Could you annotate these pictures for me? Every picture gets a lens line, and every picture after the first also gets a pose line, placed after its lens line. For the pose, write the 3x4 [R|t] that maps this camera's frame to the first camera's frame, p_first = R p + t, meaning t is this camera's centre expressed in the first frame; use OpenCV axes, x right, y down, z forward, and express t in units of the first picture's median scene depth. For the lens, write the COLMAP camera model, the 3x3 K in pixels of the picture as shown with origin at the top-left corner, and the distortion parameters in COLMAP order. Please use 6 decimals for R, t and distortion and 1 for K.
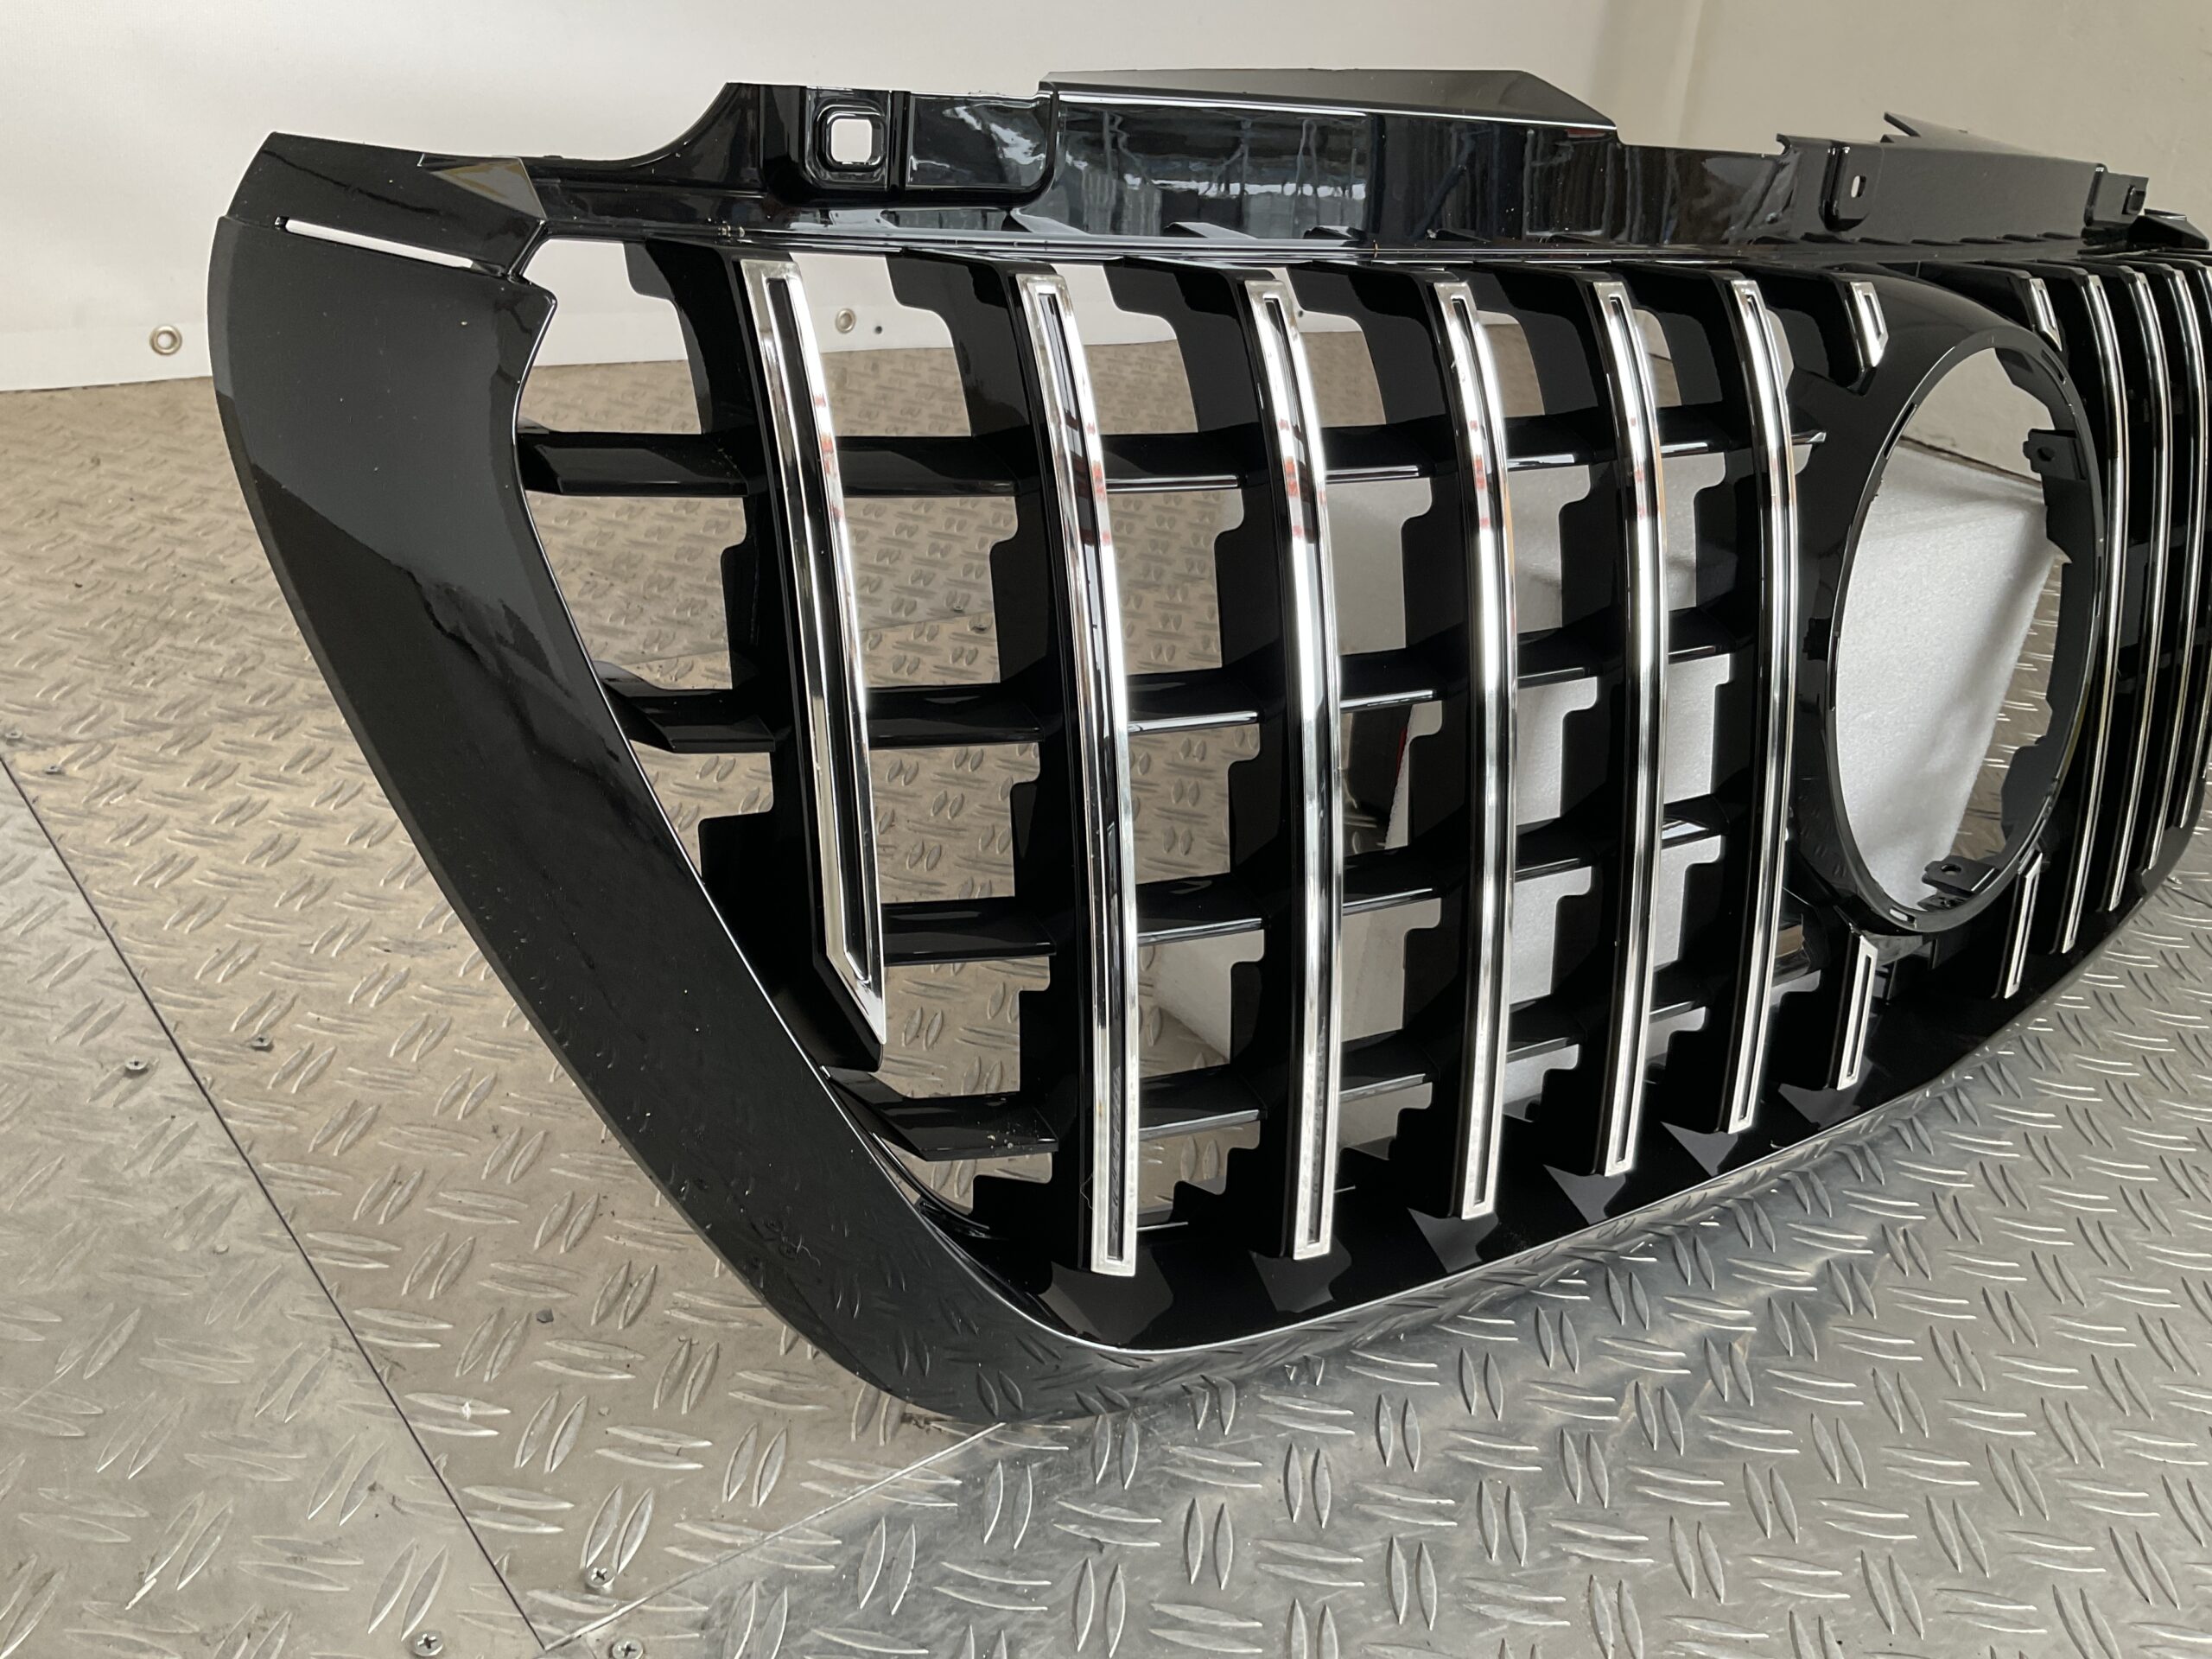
lens RADIAL K [[1846.3, 0, 1120.2], [0, 1846.3, 832.5], [0, 0, 1]] dist [0.041909, -0.089680]
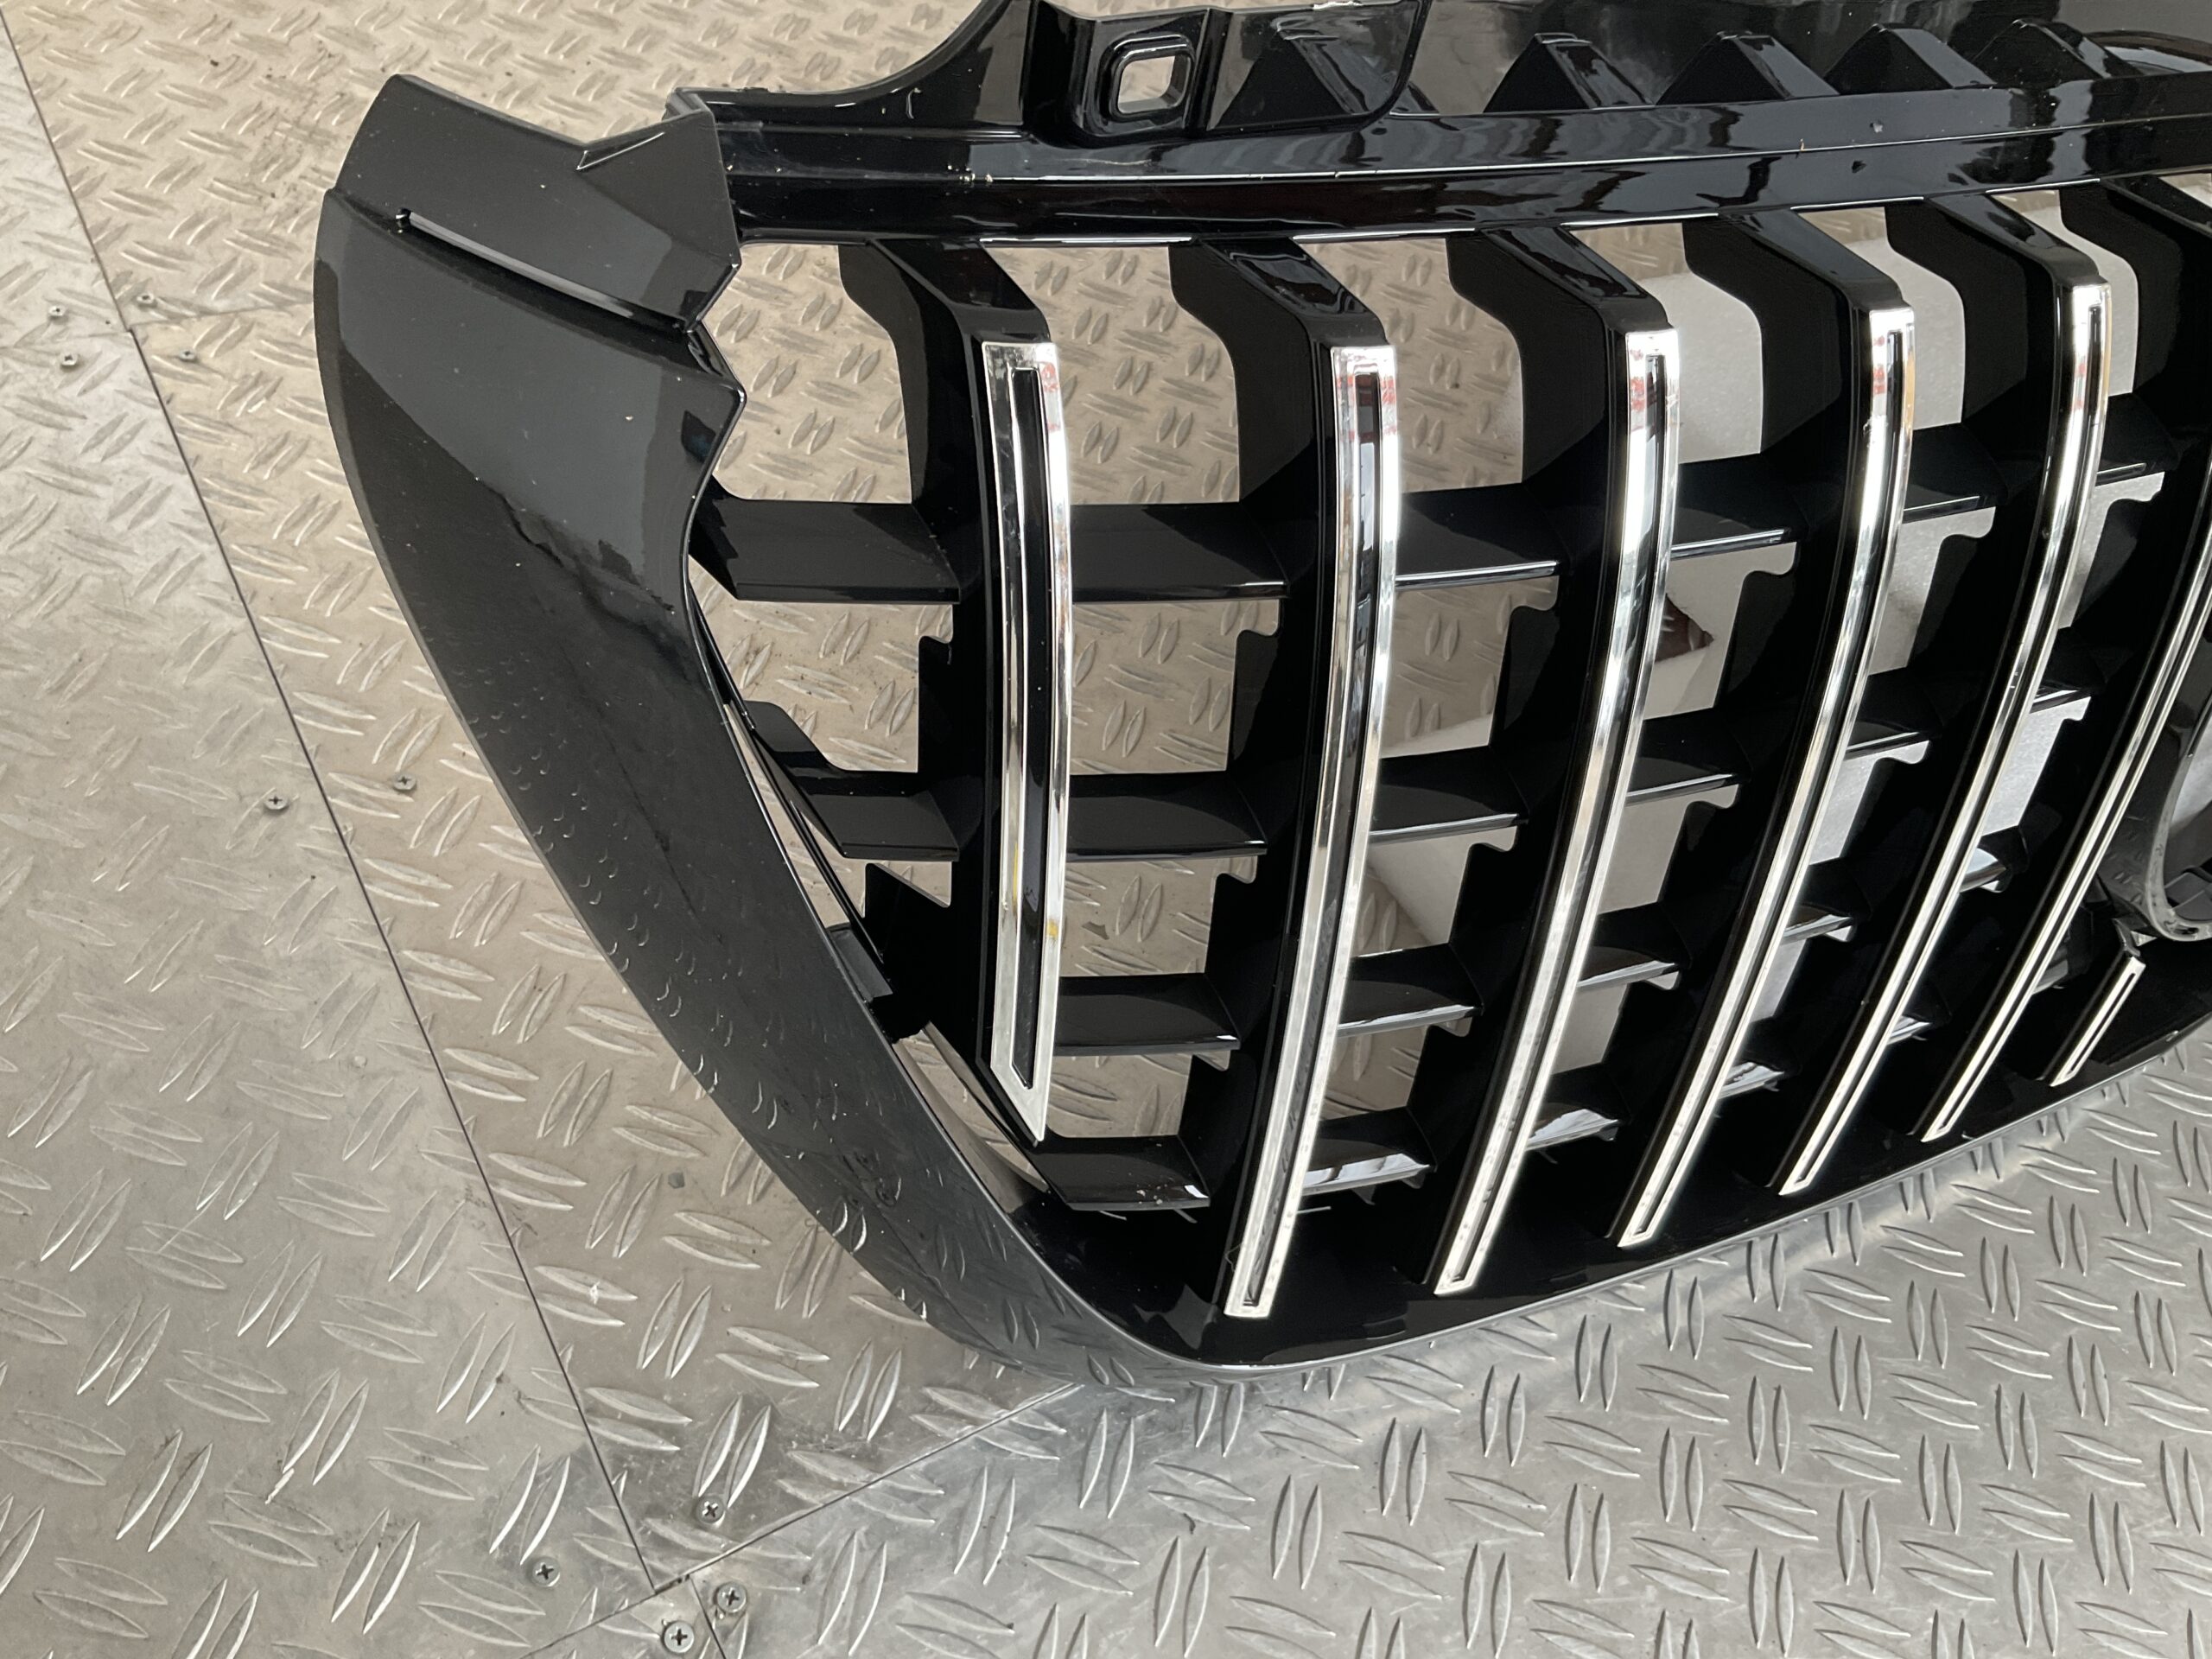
lens RADIAL K [[1846.3, 0, 1121.3], [0, 1846.3, 824.7], [0, 0, 1]] dist [0.041909, -0.089680]
pose [[0.985269, 0.164439, -0.046946, -0.057901], [-0.136880, 0.922893, 0.359907, -0.300414], [0.102509, -0.348180, 0.931806, 0.161186]]
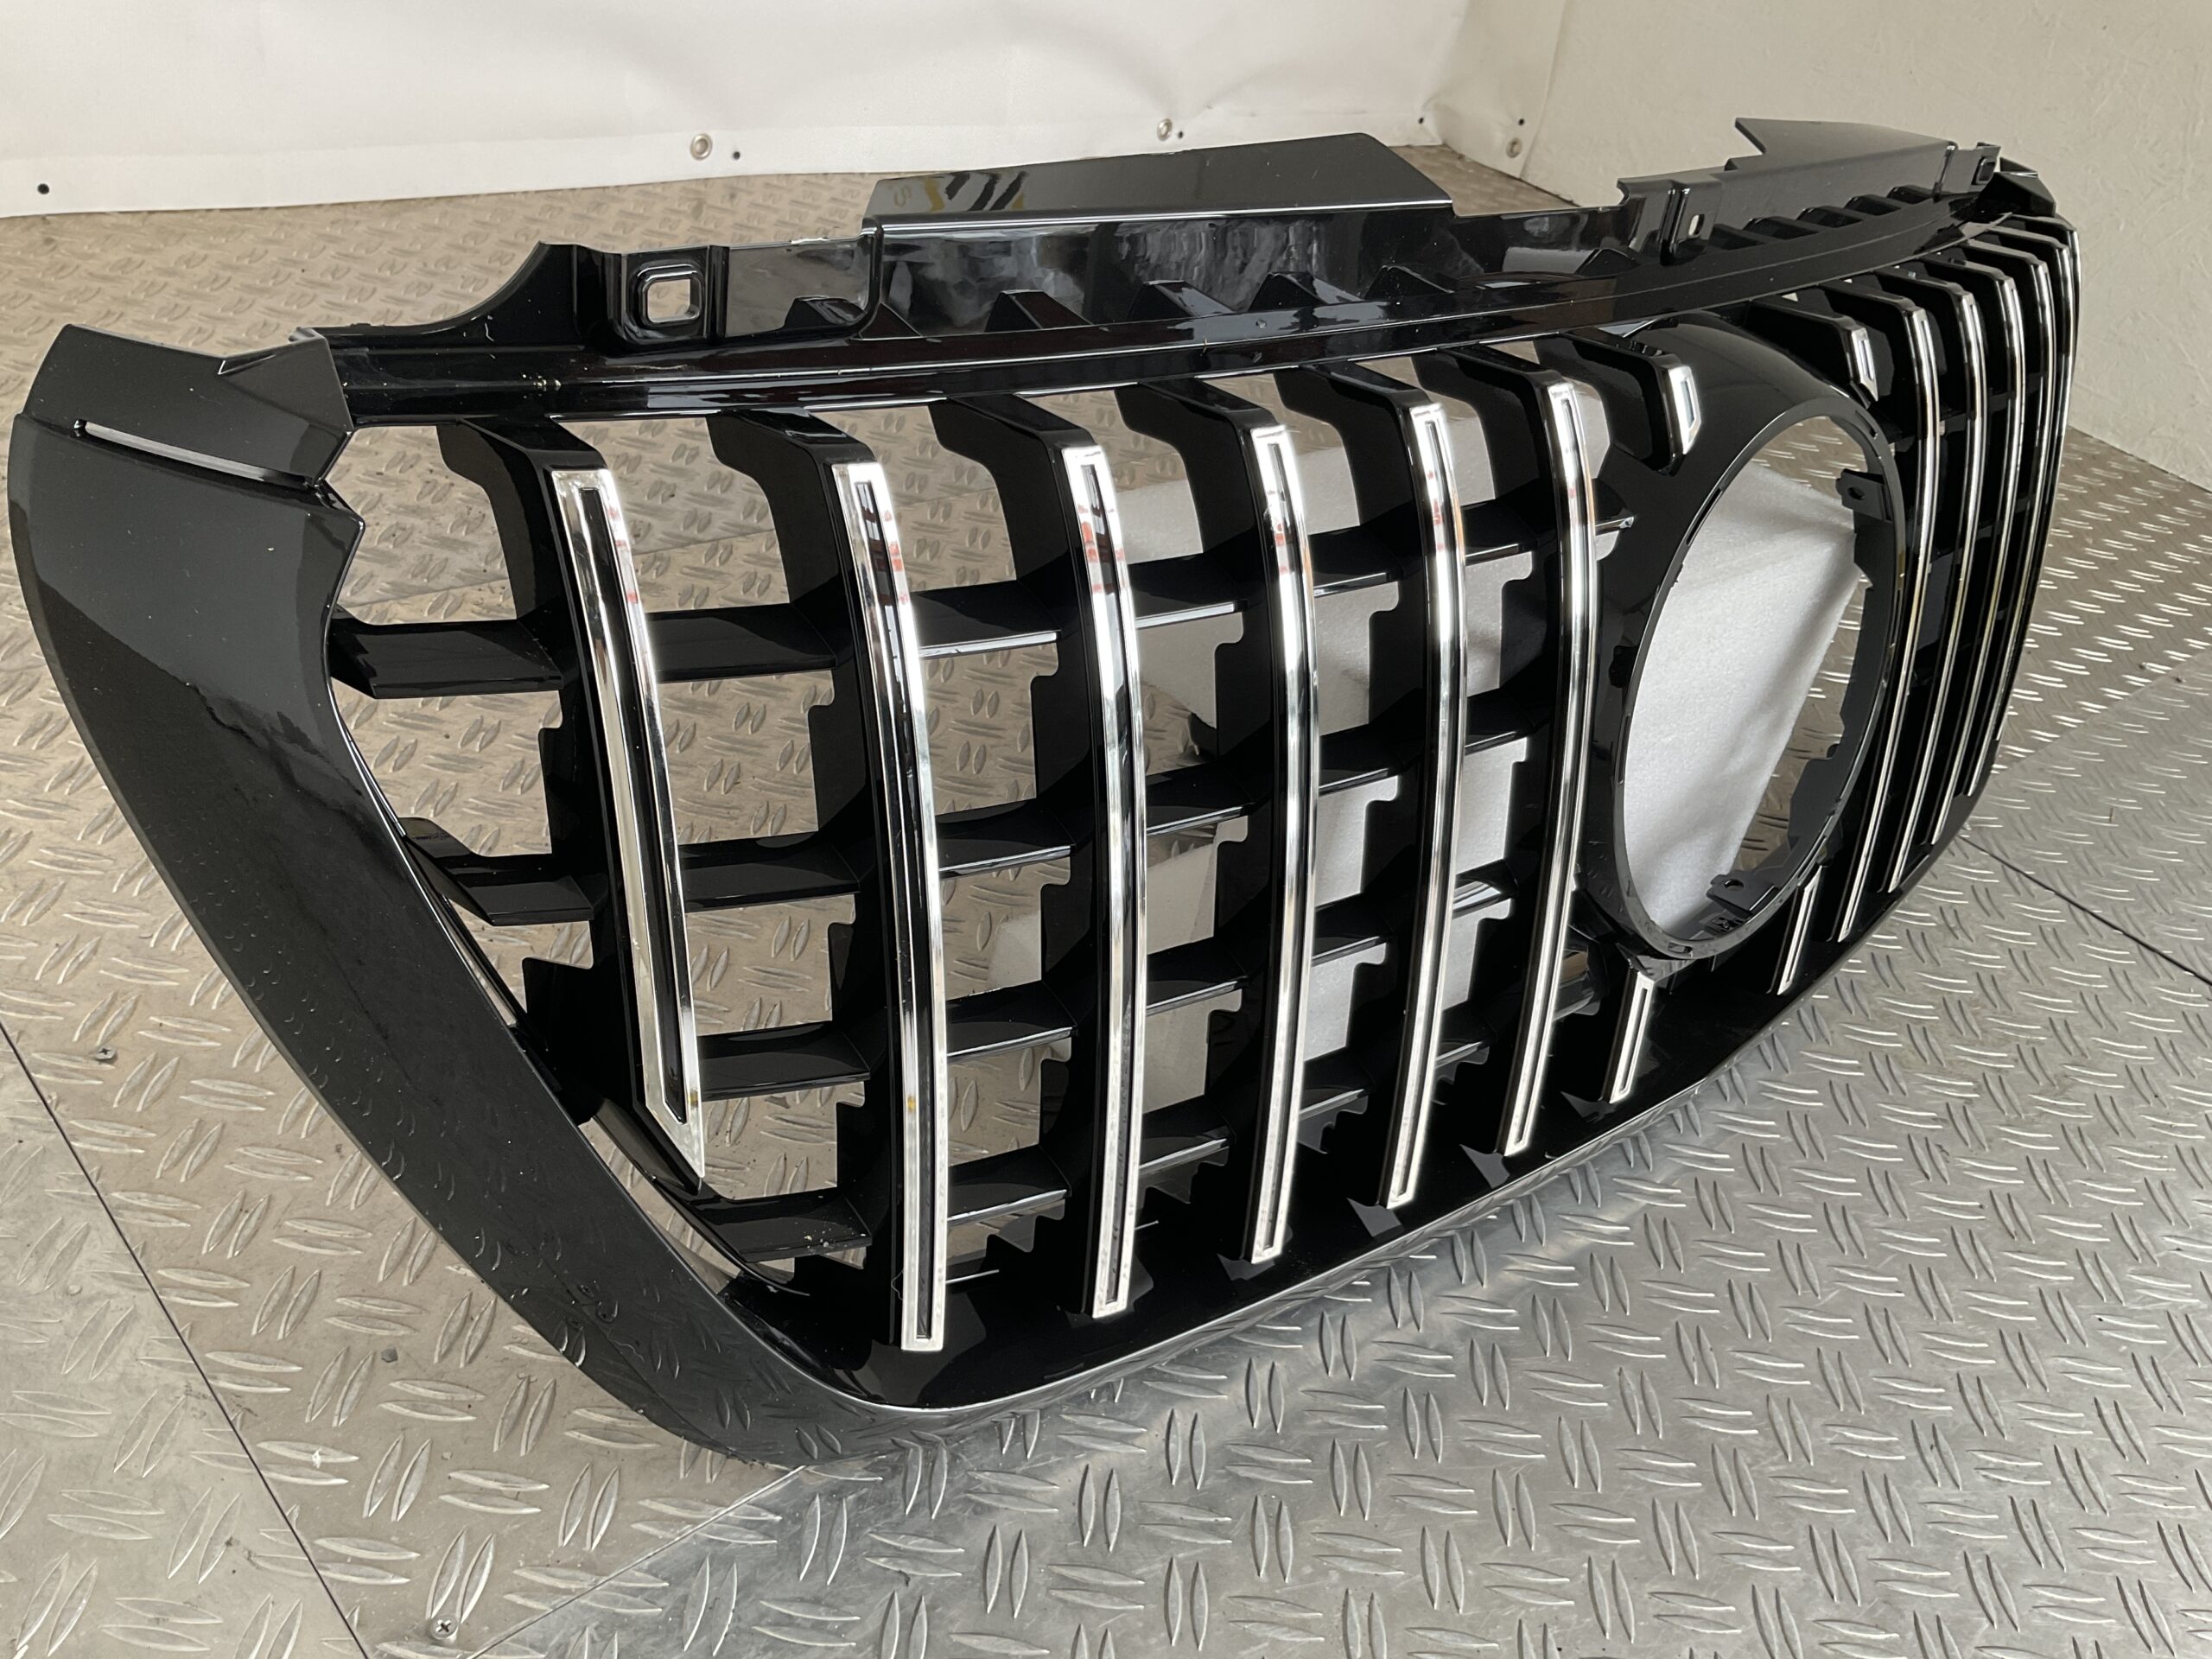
lens RADIAL K [[1846.3, 0, 1115.6], [0, 1846.3, 829.4], [0, 0, 1]] dist [0.041909, -0.089680]
pose [[0.997735, 0.019964, 0.064244, 0.030371], [-0.028912, 0.989514, 0.141512, -0.196340], [-0.060745, -0.143049, 0.987850, -0.033305]]
